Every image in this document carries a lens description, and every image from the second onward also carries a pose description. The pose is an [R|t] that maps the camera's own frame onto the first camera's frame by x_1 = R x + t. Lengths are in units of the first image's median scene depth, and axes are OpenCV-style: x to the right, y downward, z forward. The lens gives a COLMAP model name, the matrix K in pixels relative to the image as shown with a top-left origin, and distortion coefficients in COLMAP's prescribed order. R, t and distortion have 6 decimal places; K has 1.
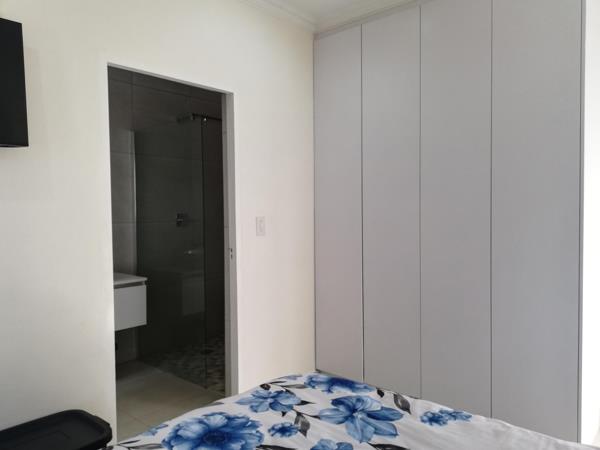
lens RADIAL K [[478.9, 0, 300.0], [0, 478.9, 225.0], [0, 0, 1]] dist [-0.002965, -0.001234]
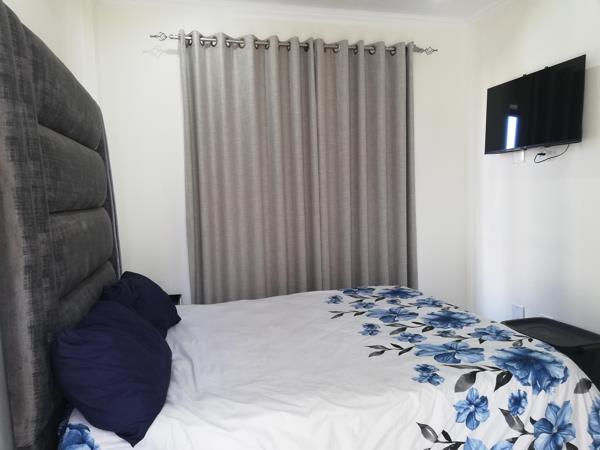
lens RADIAL K [[478.9, 0, 300.0], [0, 478.9, 225.0], [0, 0, 1]] dist [-0.002965, -0.001234]
pose [[-0.547855, 0.105933, -0.829839, 1.429499], [0.013624, 0.992949, 0.117761, -0.116547], [0.836462, 0.053210, -0.545435, 1.359897]]
